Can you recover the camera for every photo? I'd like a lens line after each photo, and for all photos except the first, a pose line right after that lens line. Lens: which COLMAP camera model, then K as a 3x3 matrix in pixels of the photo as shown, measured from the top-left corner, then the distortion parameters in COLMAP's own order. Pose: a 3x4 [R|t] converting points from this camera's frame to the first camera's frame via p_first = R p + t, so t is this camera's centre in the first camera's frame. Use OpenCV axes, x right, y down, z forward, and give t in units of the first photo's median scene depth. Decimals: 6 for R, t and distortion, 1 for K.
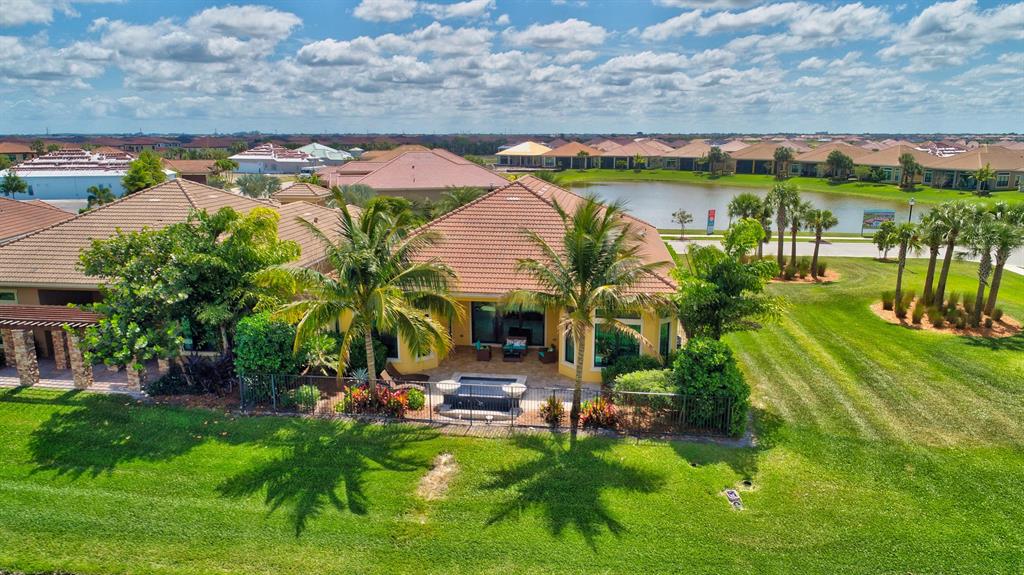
lens RADIAL K [[682.6, 0, 514.1], [0, 682.6, 290.0], [0, 0, 1]] dist [-0.003492, -0.000488]
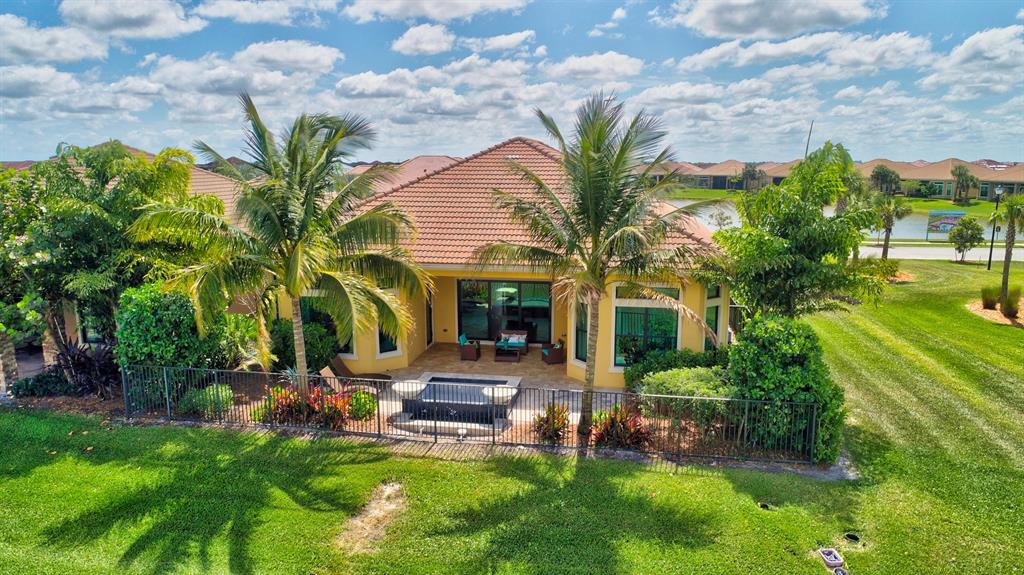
lens RADIAL K [[680.9, 0, 517.4], [0, 680.9, 288.7], [0, 0, 1]] dist [-0.007956, 0.001570]
pose [[0.999129, 0.005518, -0.041354, 0.046512], [-0.007333, 0.999011, -0.043848, 0.067267], [0.041071, 0.044113, 0.998182, 0.284907]]
